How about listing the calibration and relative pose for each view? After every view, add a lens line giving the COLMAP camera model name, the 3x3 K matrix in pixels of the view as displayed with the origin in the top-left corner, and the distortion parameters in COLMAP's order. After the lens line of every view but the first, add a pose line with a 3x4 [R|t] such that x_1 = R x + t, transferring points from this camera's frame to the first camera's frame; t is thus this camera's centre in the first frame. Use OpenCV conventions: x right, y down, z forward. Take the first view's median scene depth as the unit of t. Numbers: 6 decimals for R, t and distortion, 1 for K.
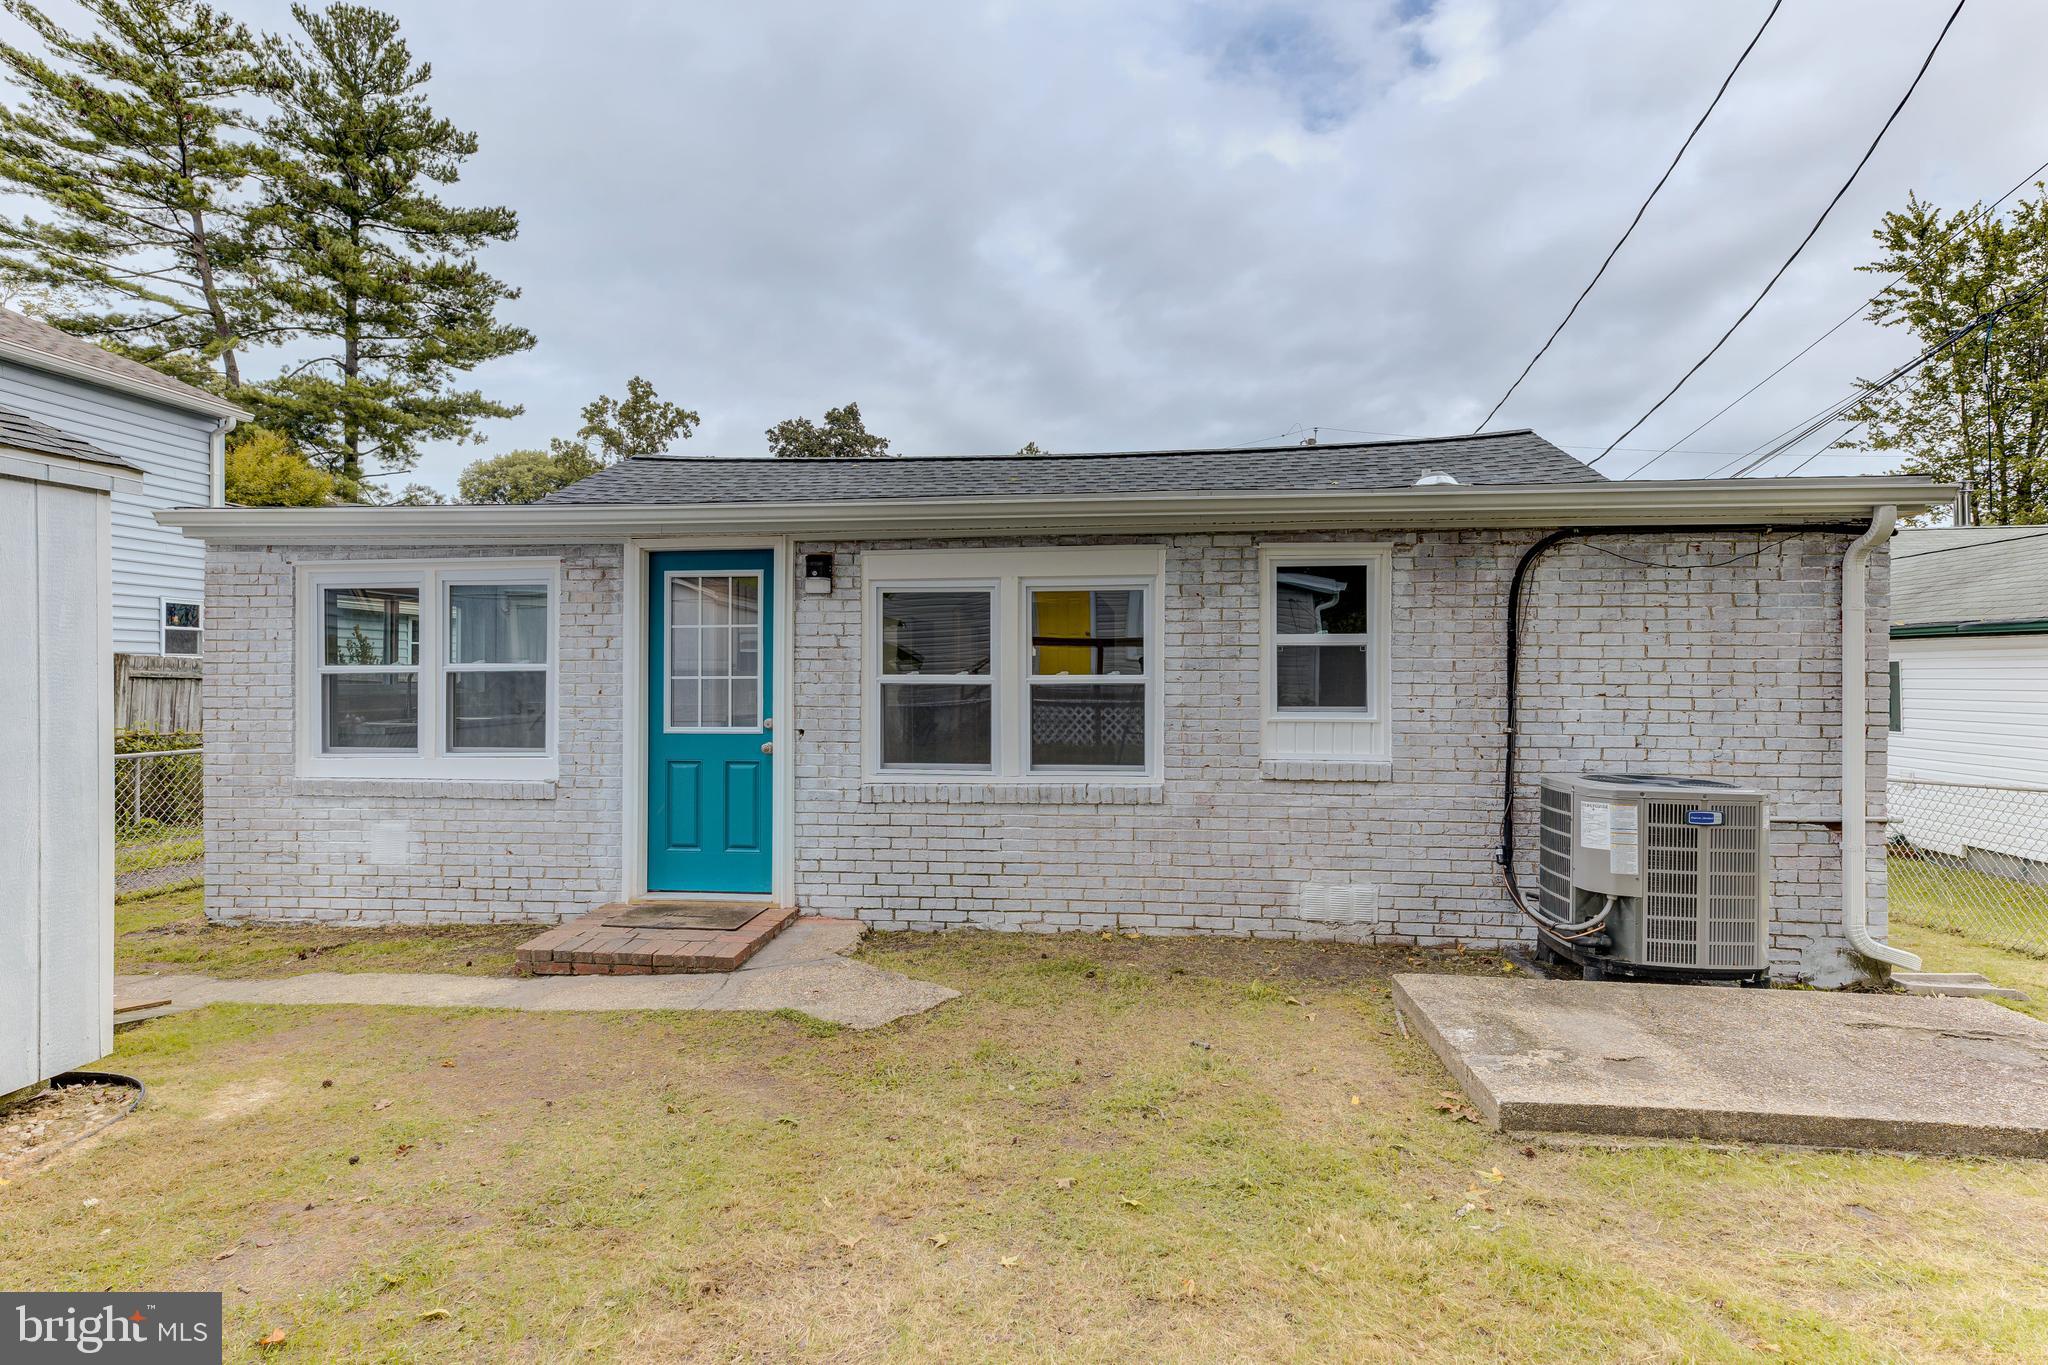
lens RADIAL K [[964.3, 0, 1007.8], [0, 964.3, 661.0], [0, 0, 1]] dist [0.010661, -0.003107]
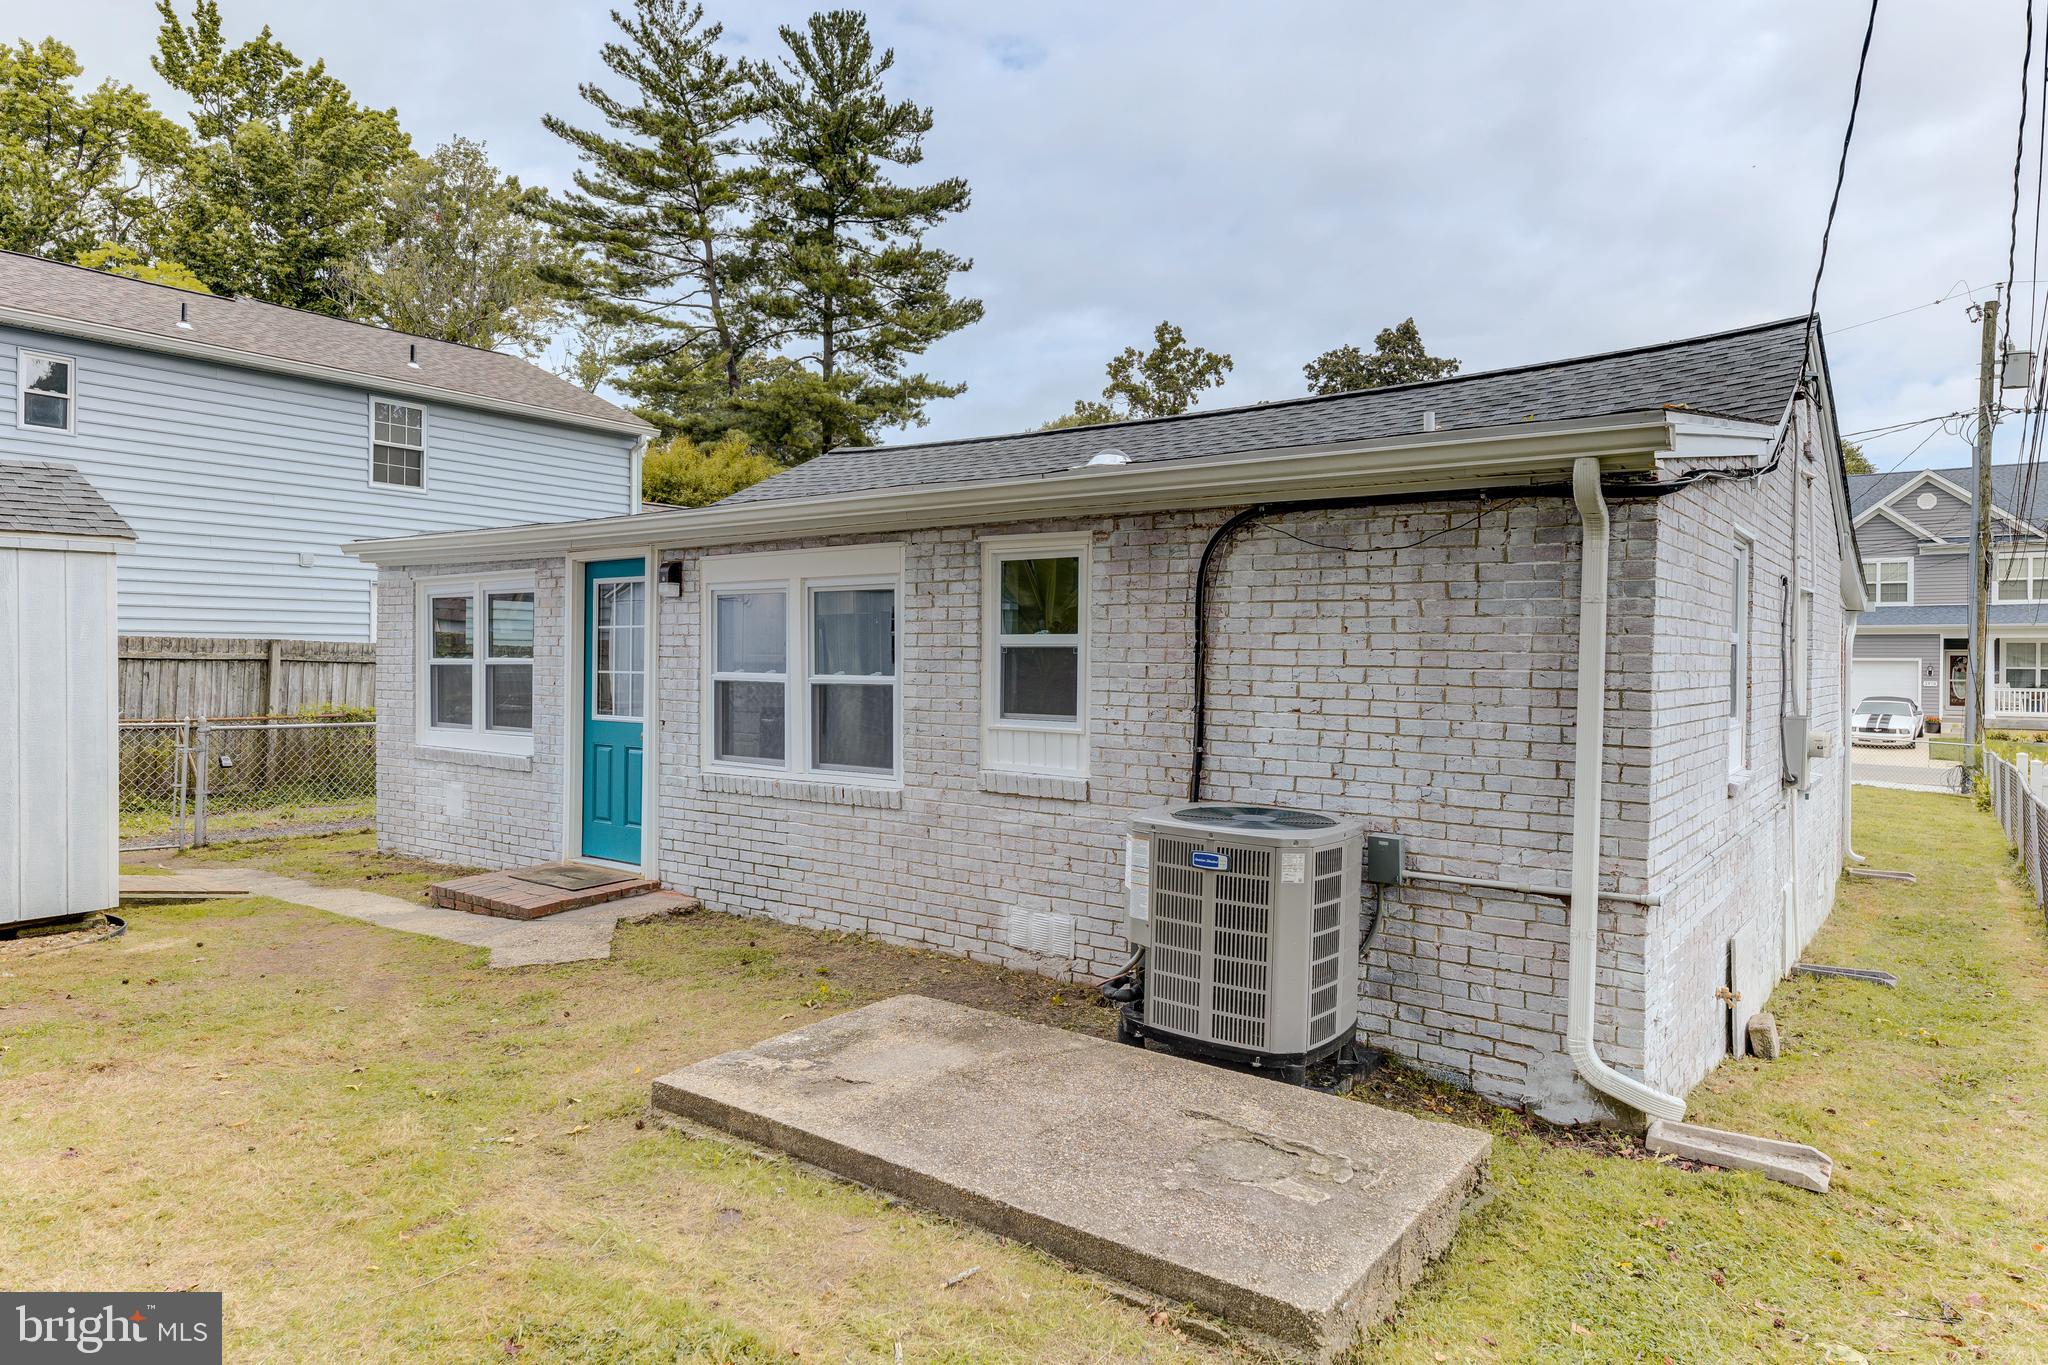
lens RADIAL K [[1189.5, 0, 1052.9], [0, 1189.5, 653.6], [0, 0, 1]] dist [0.014282, -0.010974]
pose [[0.870468, 0.006535, -0.492182, 0.858897], [-0.002261, 0.999954, 0.009279, -0.019704], [0.492221, -0.006964, 0.870443, 0.034391]]
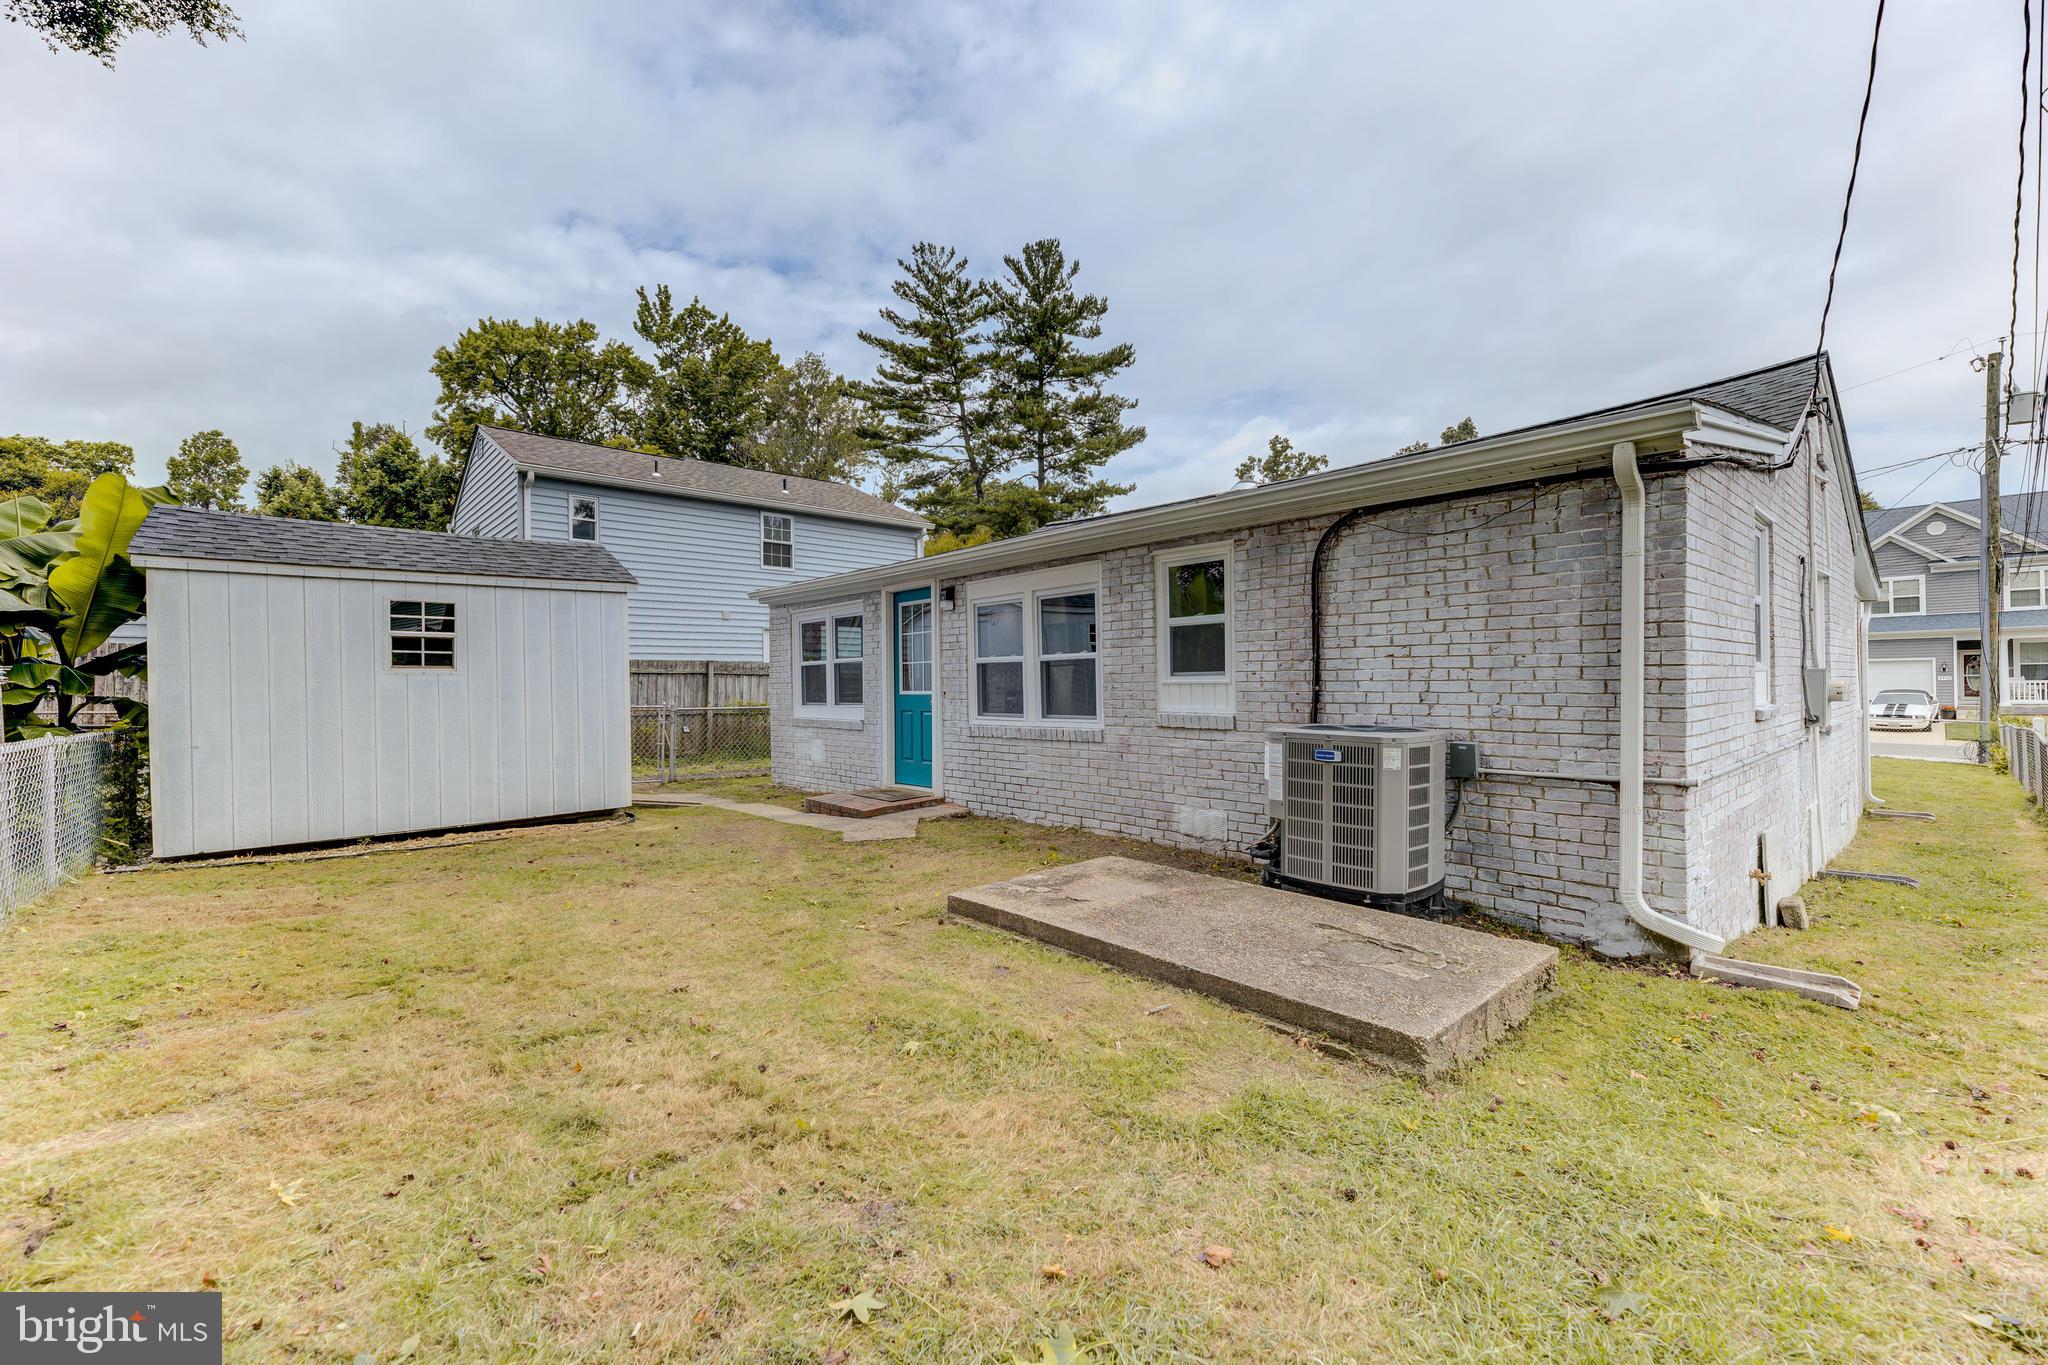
lens RADIAL K [[824.4, 0, 1031.7], [0, 824.4, 673.3], [0, 0, 1]] dist [0.006857, -0.003650]
pose [[0.754460, -0.016329, -0.656143, 0.856631], [0.019840, 0.999801, -0.002068, 0.045638], [0.656047, -0.011458, 0.754633, 0.018403]]
